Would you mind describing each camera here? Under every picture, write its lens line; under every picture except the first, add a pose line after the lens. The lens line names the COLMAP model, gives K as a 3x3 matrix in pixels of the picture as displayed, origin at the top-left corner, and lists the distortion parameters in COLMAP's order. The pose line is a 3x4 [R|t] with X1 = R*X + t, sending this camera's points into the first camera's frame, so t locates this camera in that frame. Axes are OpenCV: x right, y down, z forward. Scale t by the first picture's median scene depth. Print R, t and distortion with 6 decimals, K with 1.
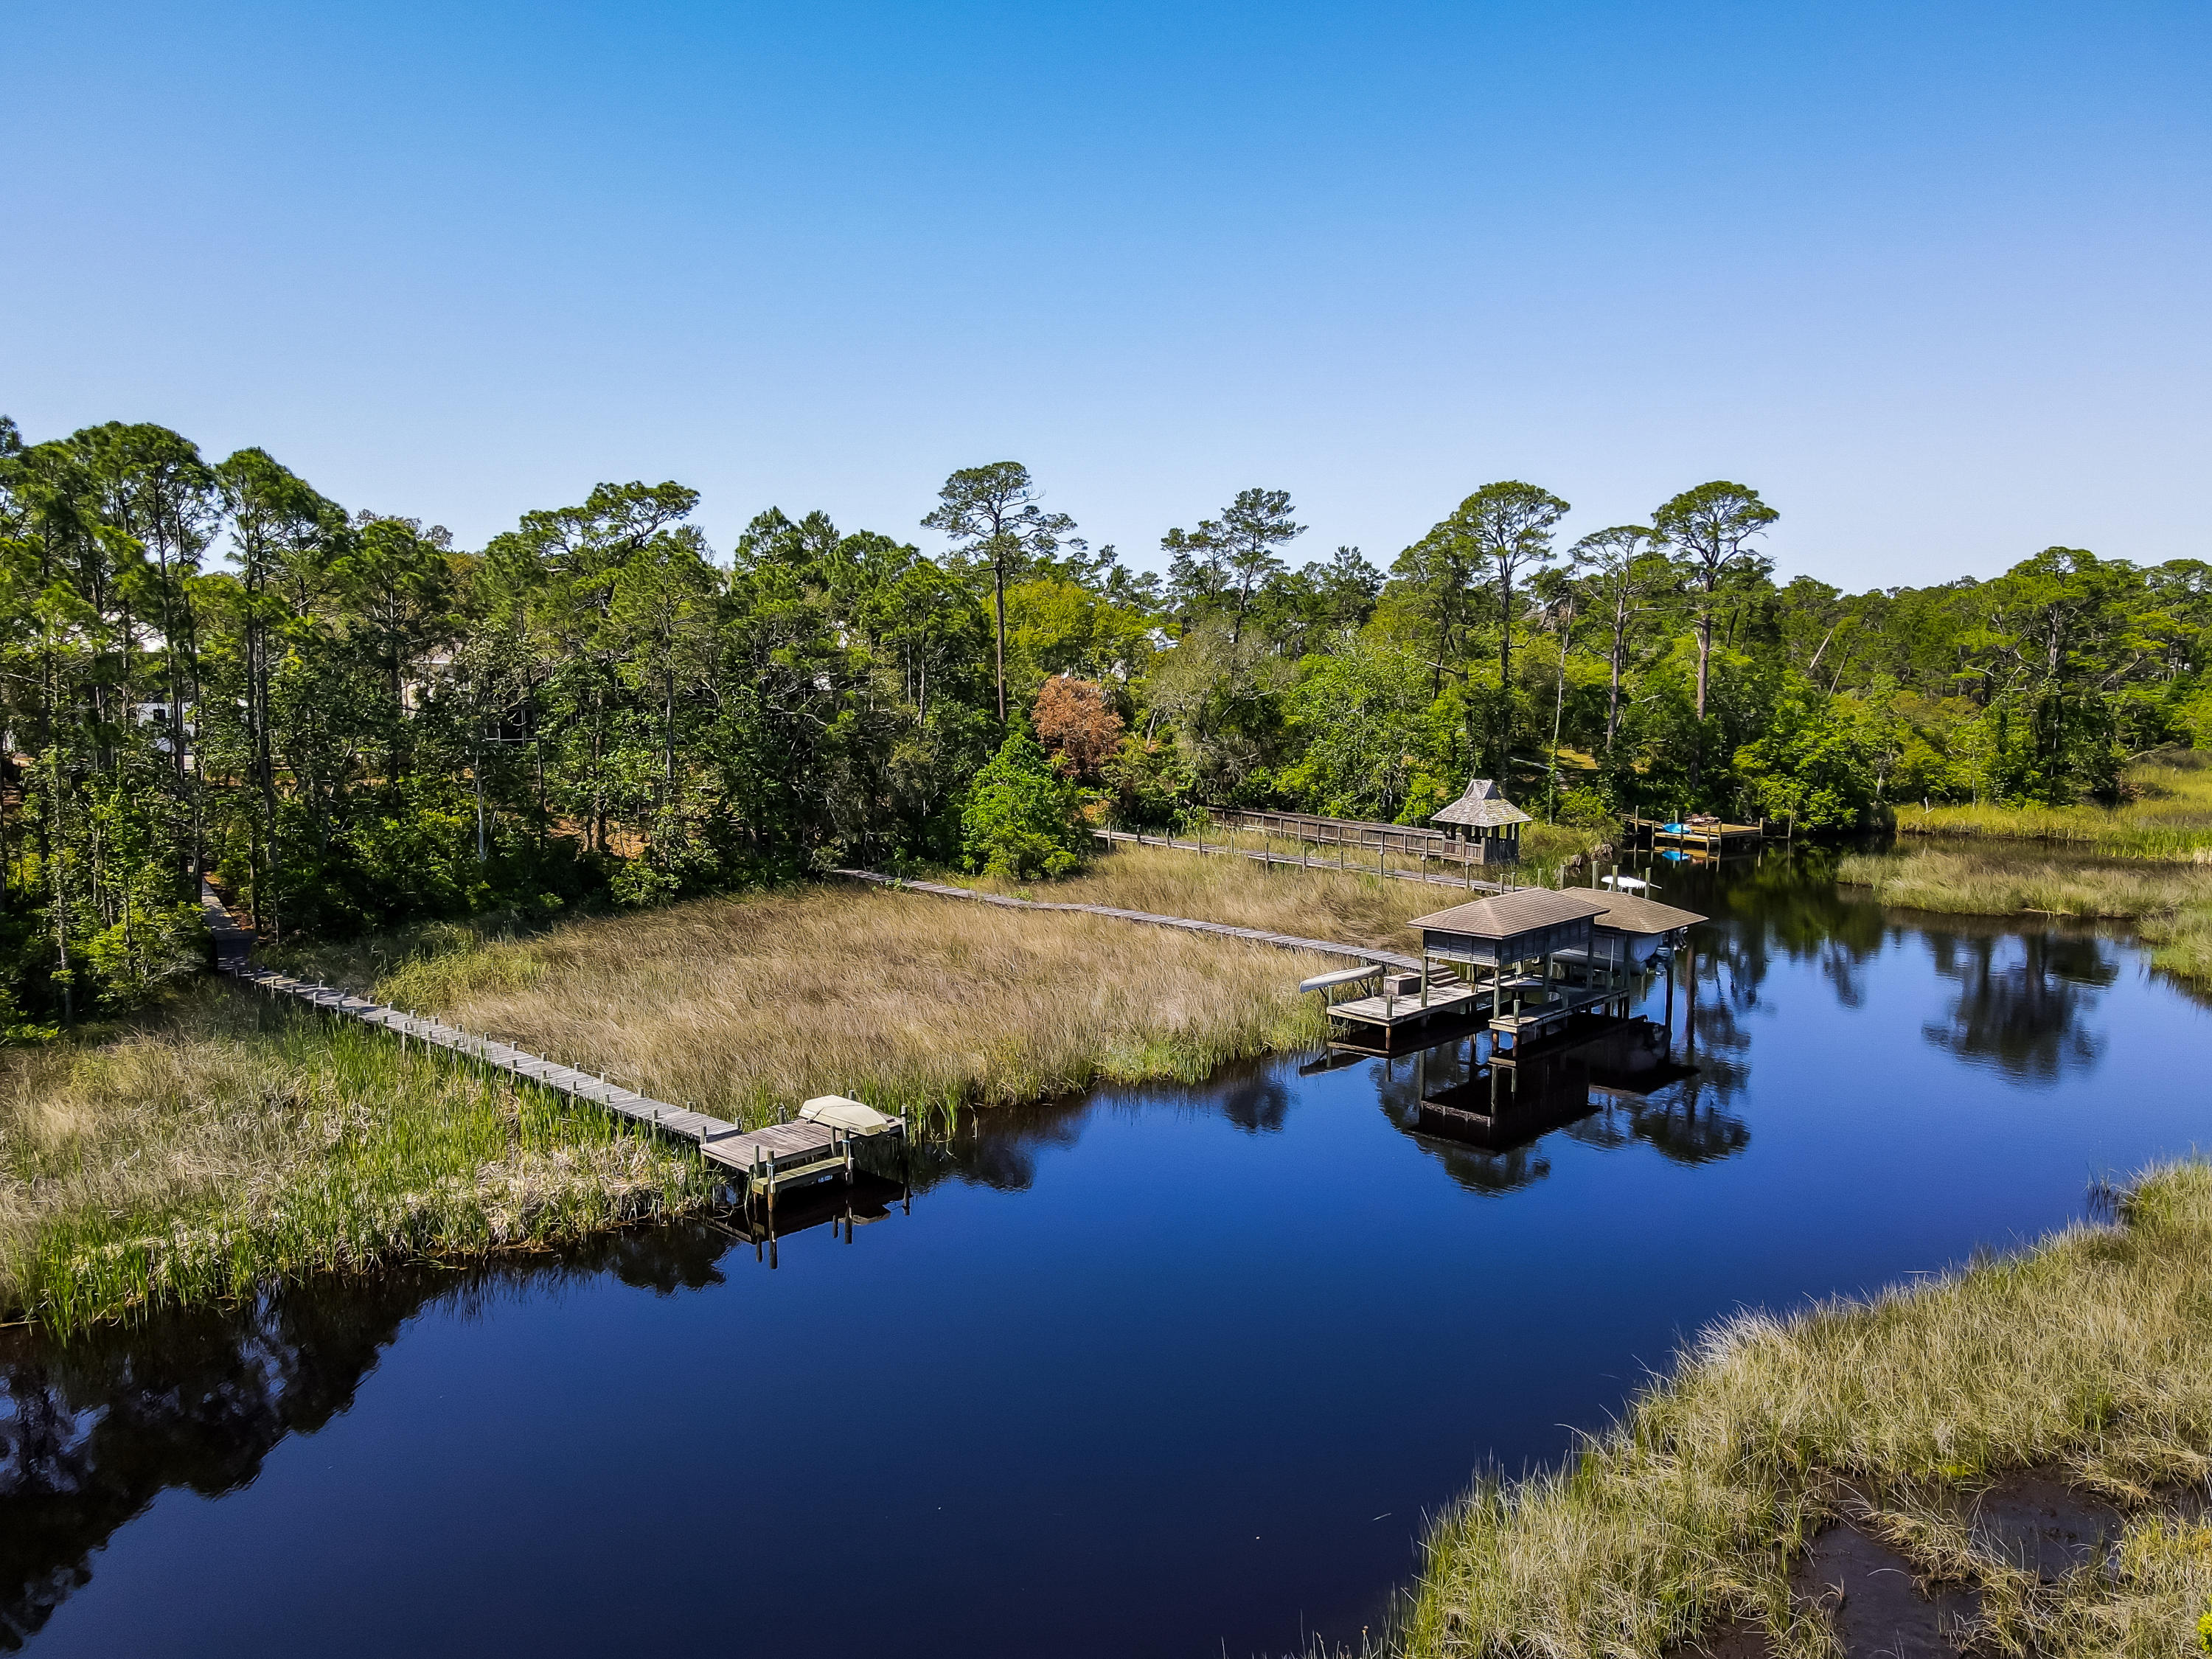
lens RADIAL K [[1617.3, 0, 1106.0], [0, 1617.3, 829.5], [0, 0, 1]] dist [0.003022, 0.031550]
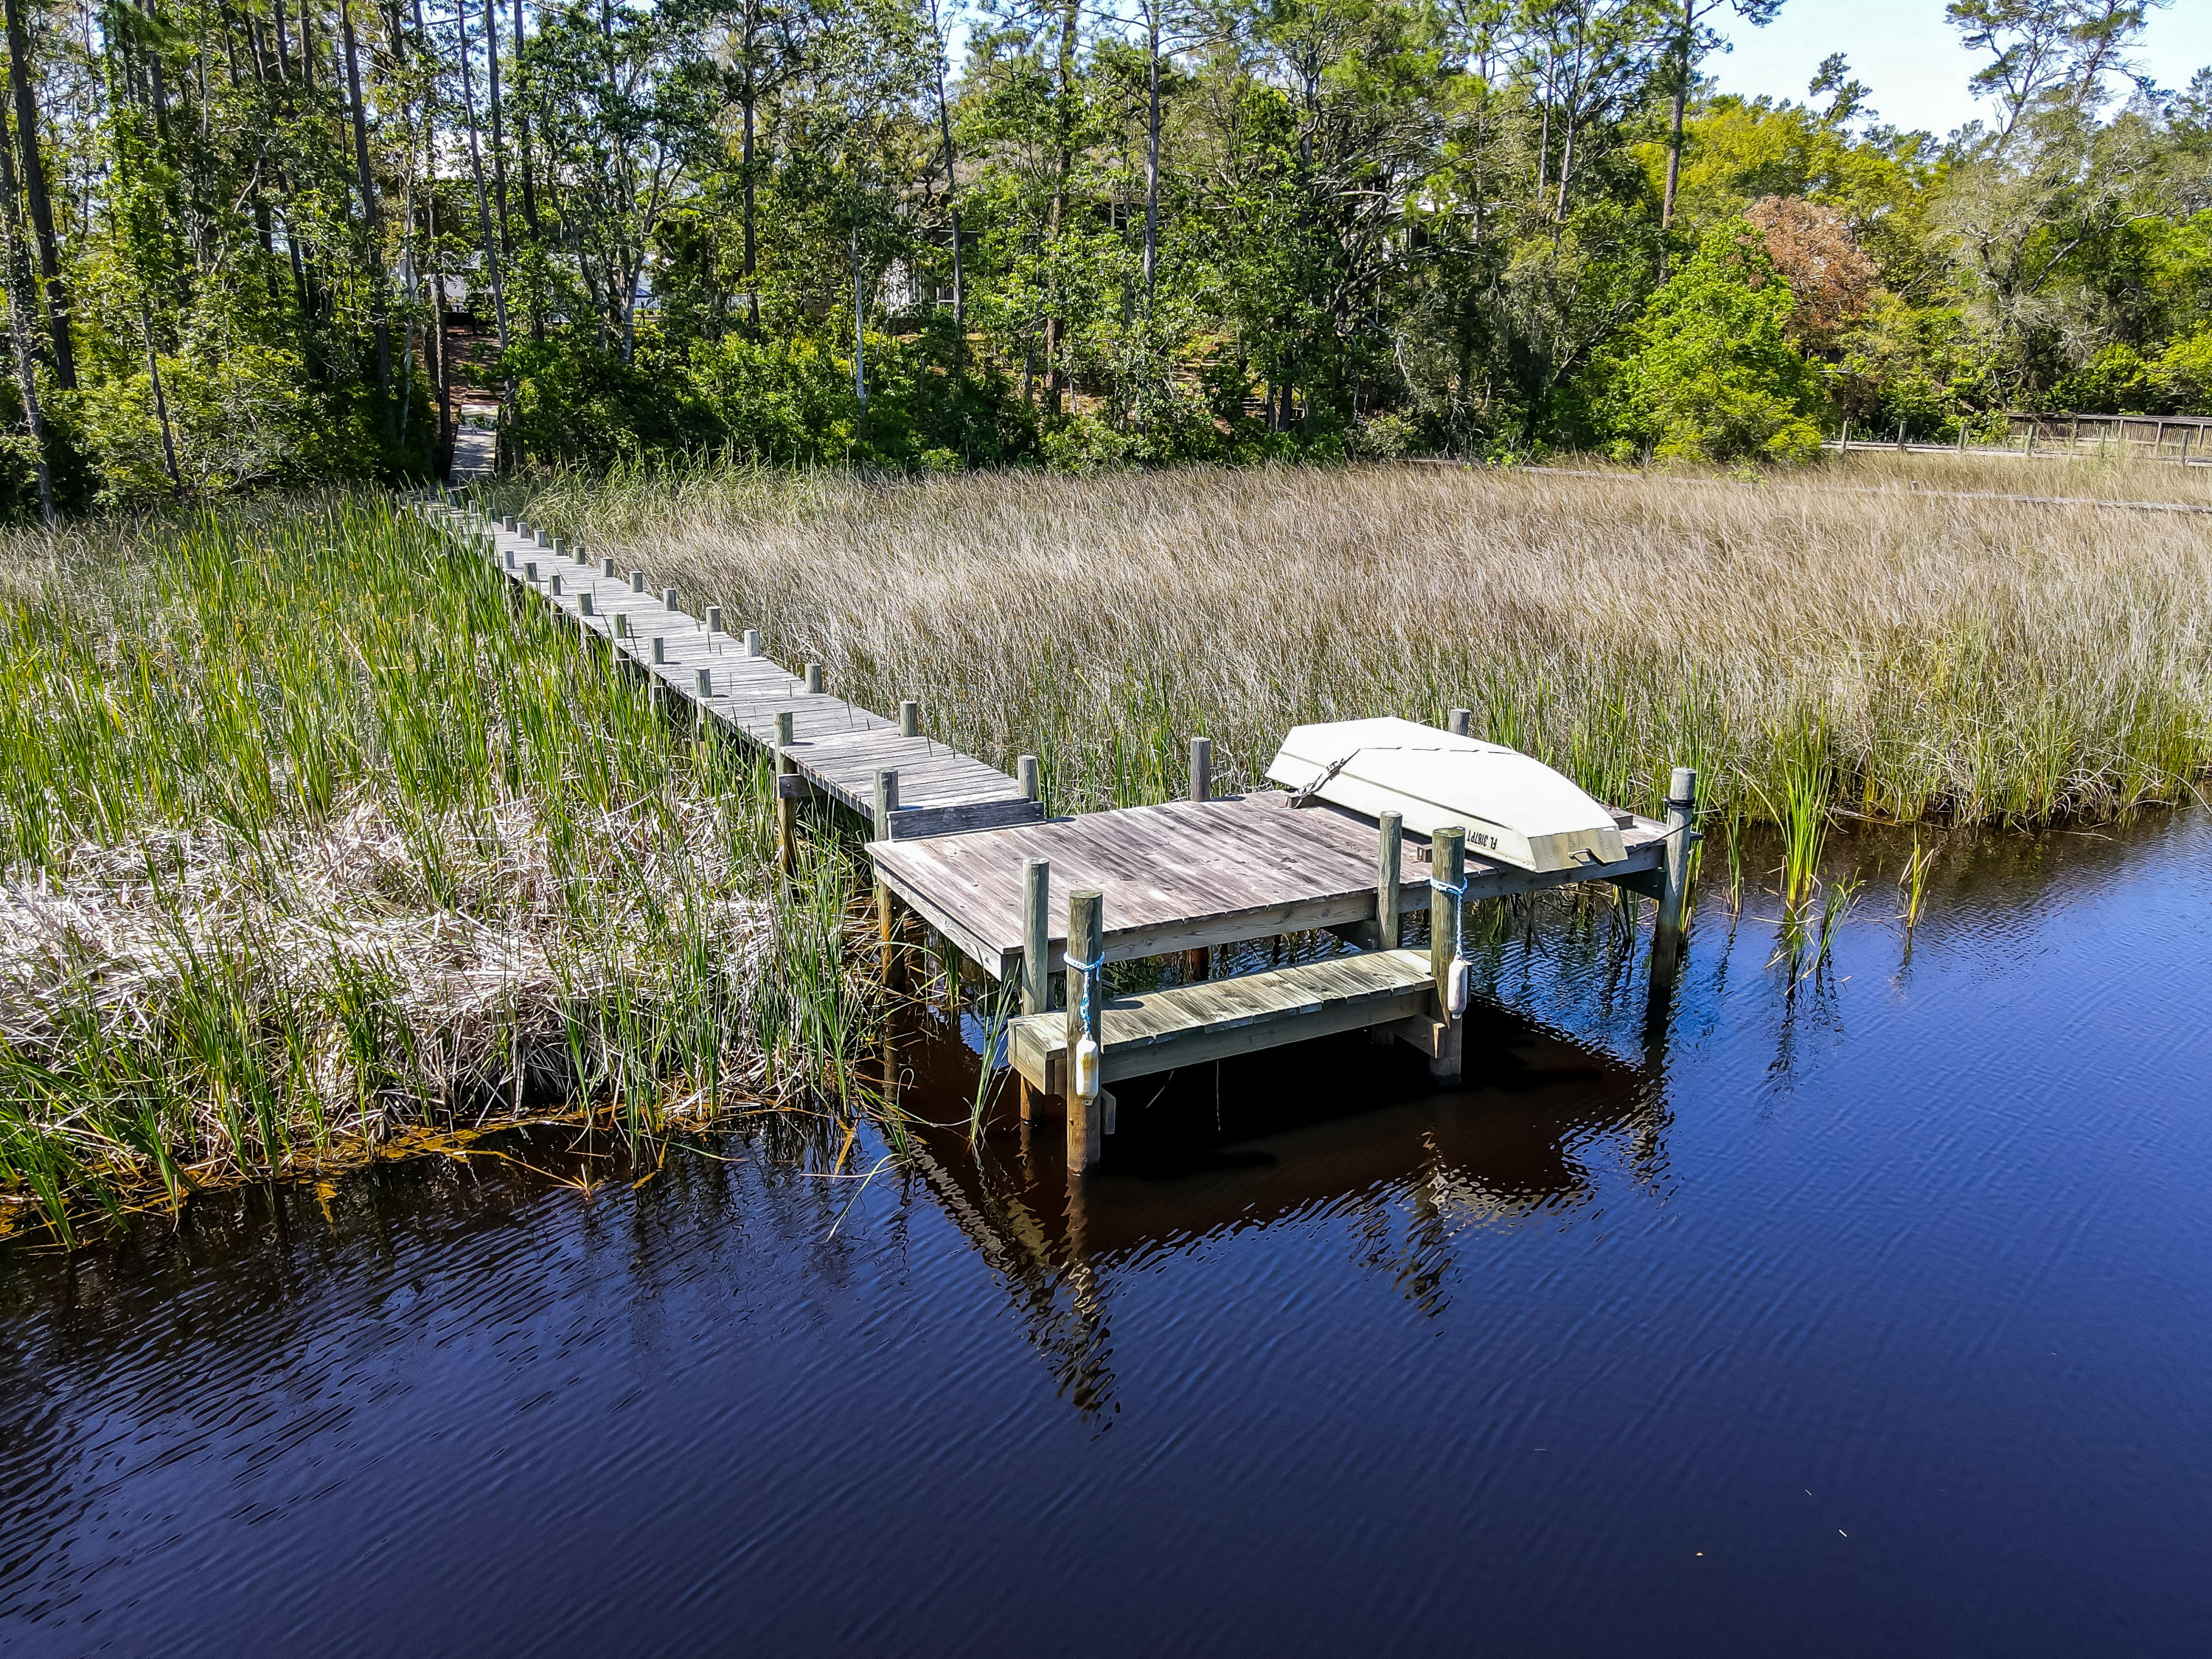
lens RADIAL K [[1617.3, 0, 1106.0], [0, 1617.3, 829.5], [0, 0, 1]] dist [0.003022, 0.031550]
pose [[0.943356, 0.093365, -0.318375, -0.062186], [-0.041832, 0.985402, 0.165025, 0.069274], [0.329135, -0.142359, 0.933490, 0.358629]]
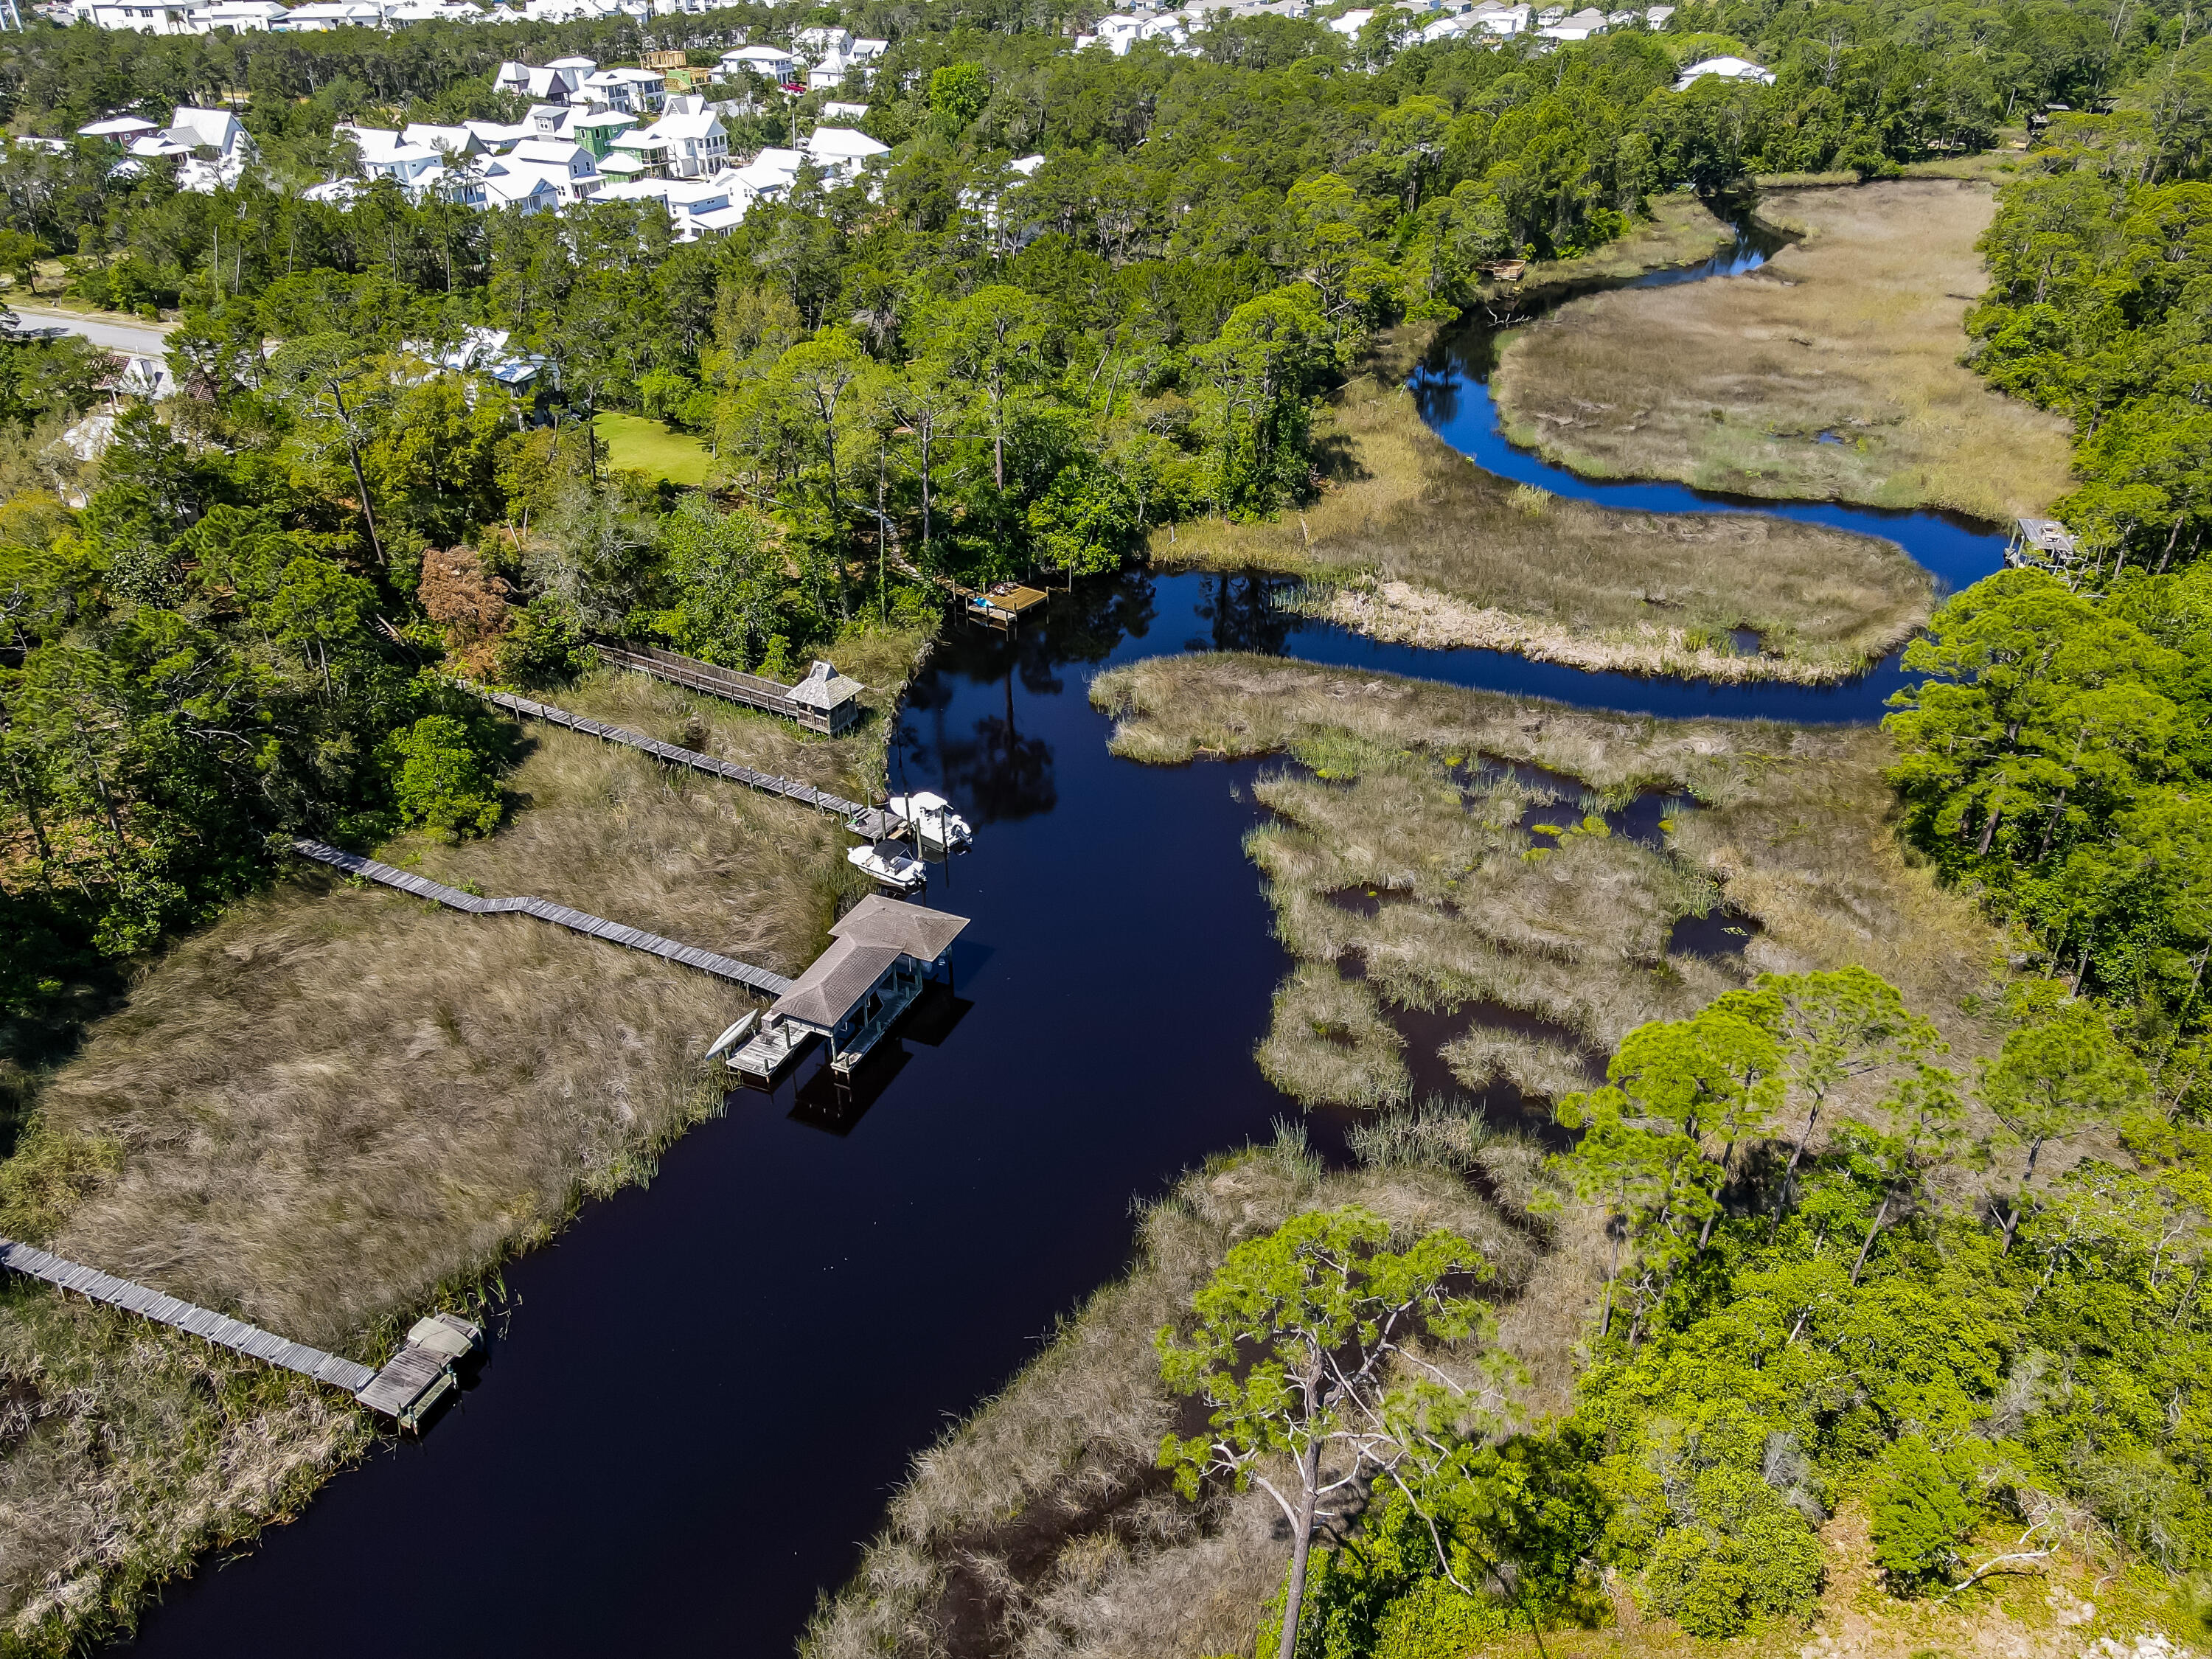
lens RADIAL K [[1617.3, 0, 1106.0], [0, 1617.3, 829.5], [0, 0, 1]] dist [0.003022, 0.031550]
pose [[0.933439, -0.178062, 0.311426, 0.023574], [0.033215, 0.907287, 0.419197, -0.463818], [-0.357196, -0.380951, 0.852812, -0.217187]]
